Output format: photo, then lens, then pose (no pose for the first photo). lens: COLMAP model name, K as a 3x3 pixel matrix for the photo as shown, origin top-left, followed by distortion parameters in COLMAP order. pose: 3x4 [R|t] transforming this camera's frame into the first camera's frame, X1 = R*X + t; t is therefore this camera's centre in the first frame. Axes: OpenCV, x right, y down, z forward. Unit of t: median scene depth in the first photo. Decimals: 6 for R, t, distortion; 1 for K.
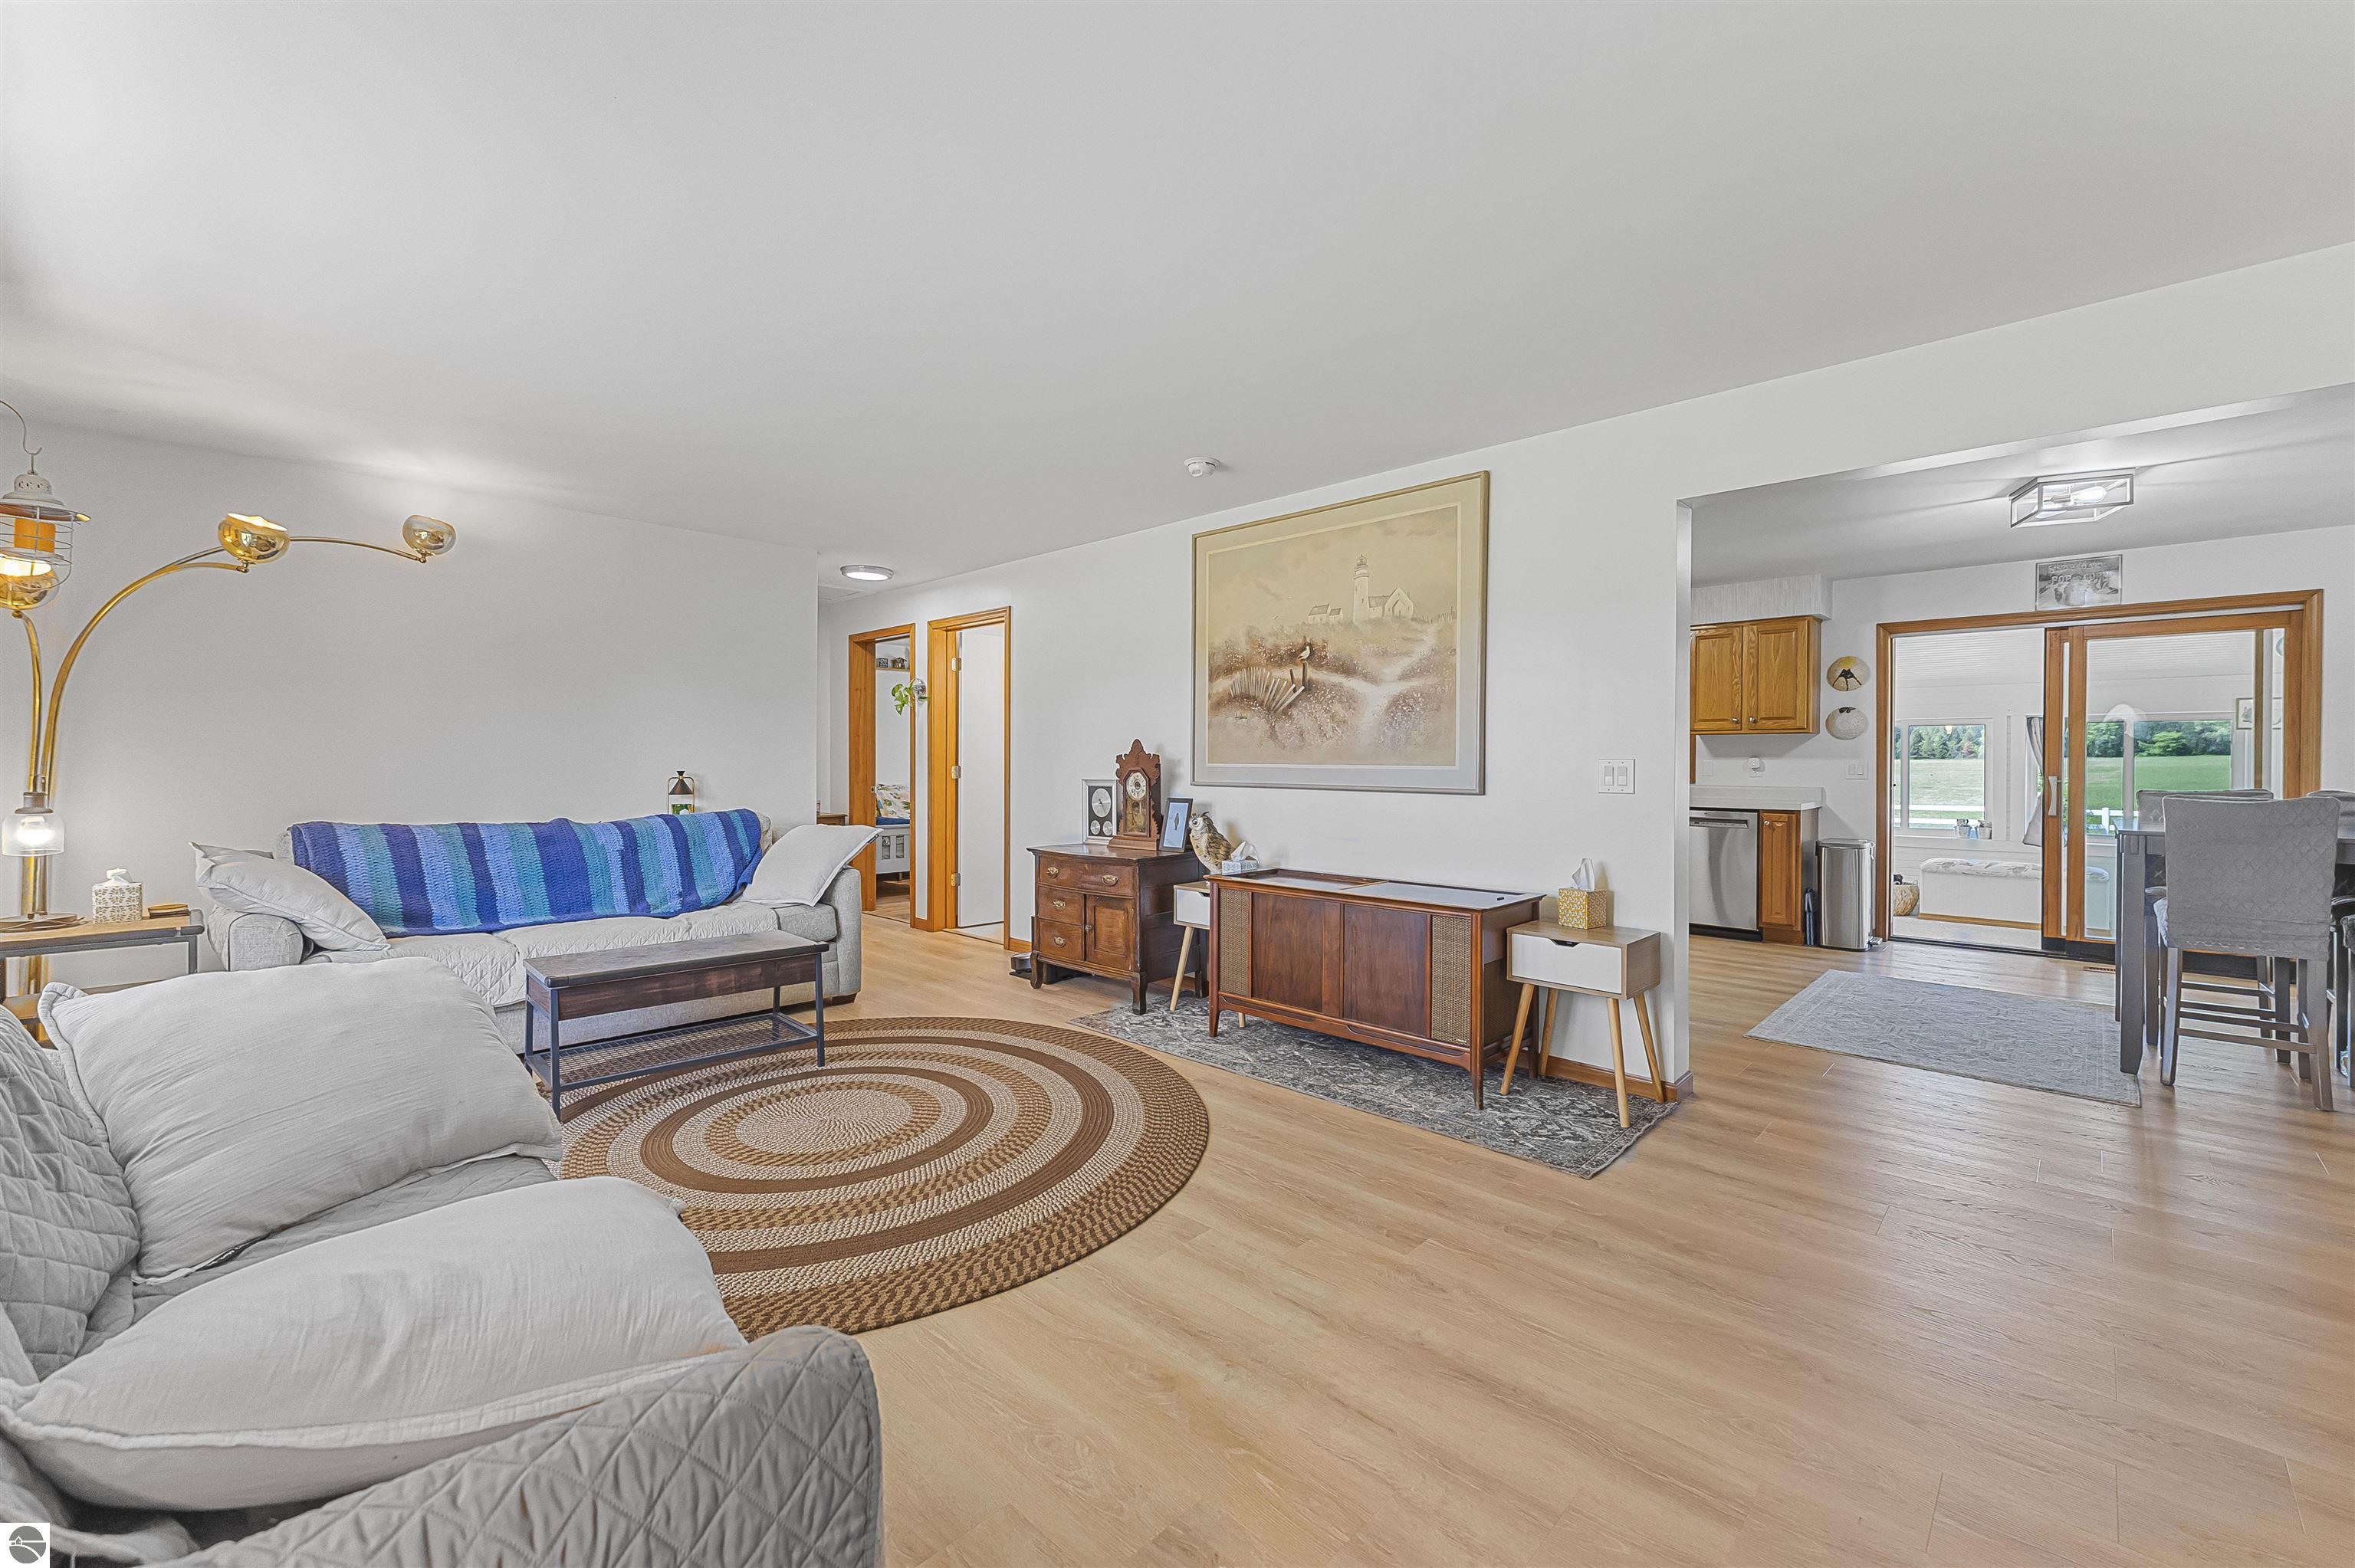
lens RADIAL K [[944.3, 0, 1193.8], [0, 944.3, 768.2], [0, 0, 1]] dist [0.000903, 0.000083]
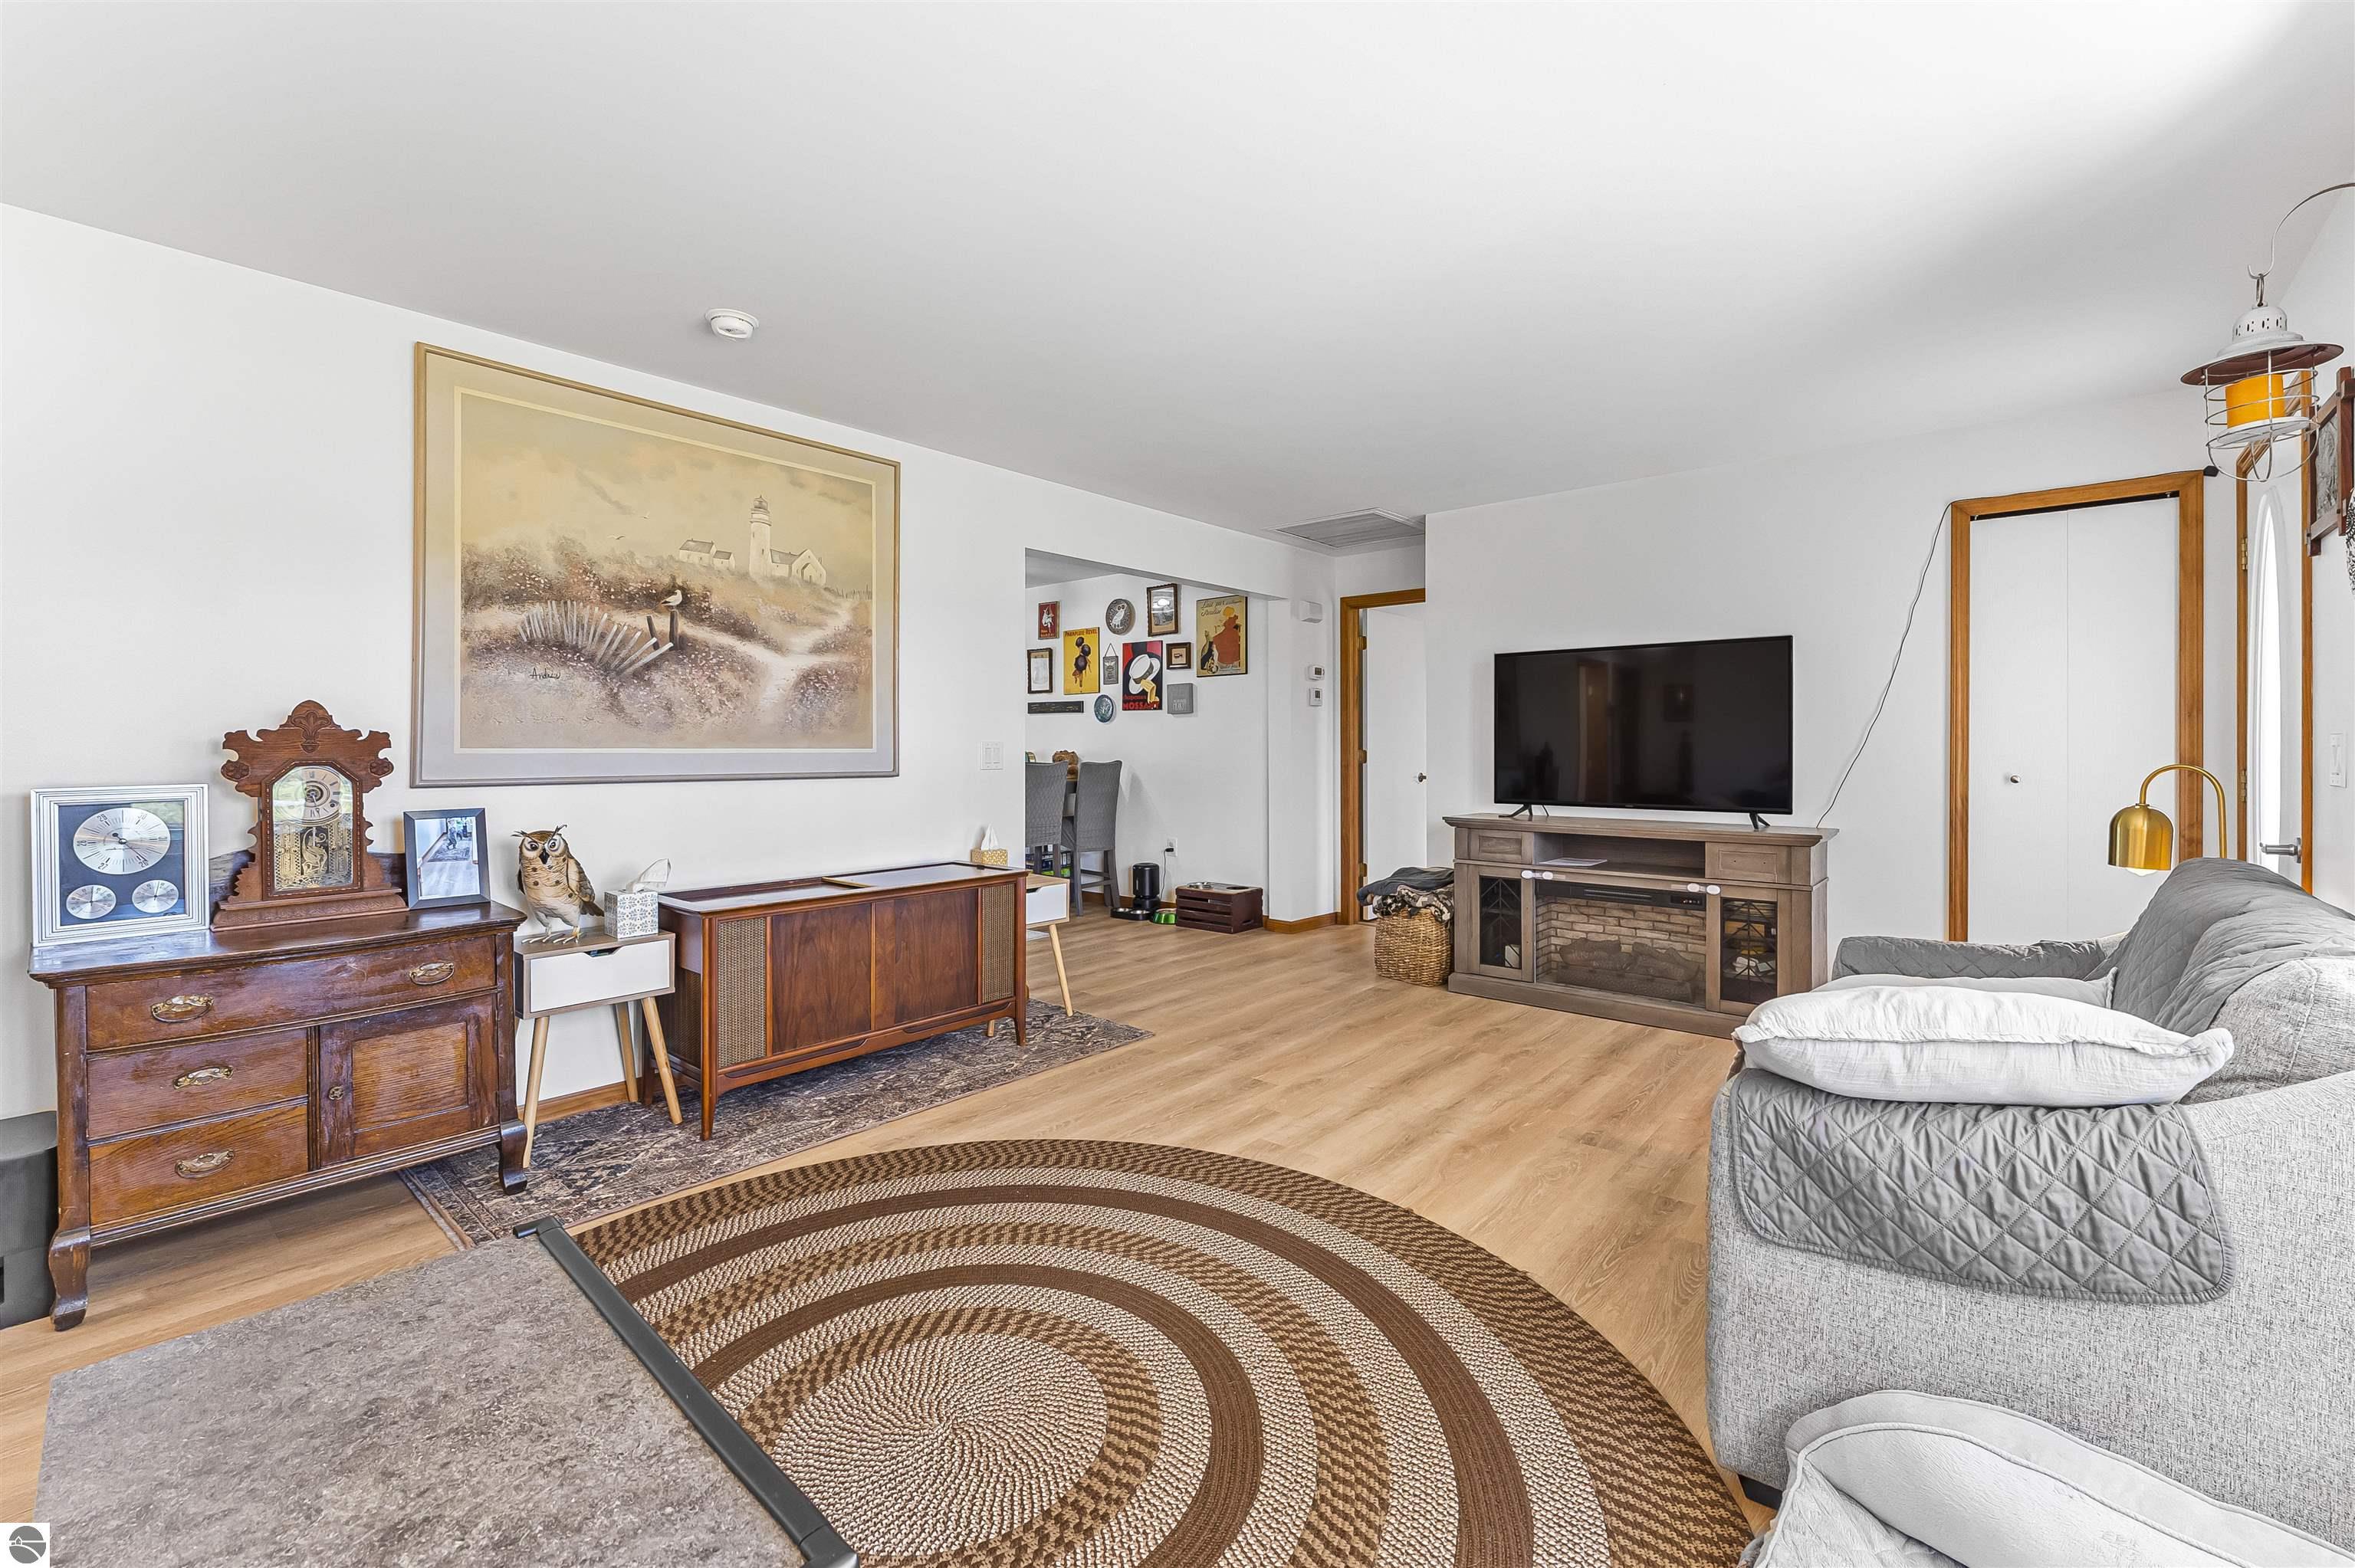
lens RADIAL K [[973.5, 0, 1186.2], [0, 973.5, 743.8], [0, 0, 1]] dist [0.010255, -0.000065]
pose [[-0.033198, -0.003130, 0.999444, -0.718418], [0.006889, 0.999971, 0.003360, -0.007932], [-0.999425, 0.006997, -0.033175, 0.675293]]
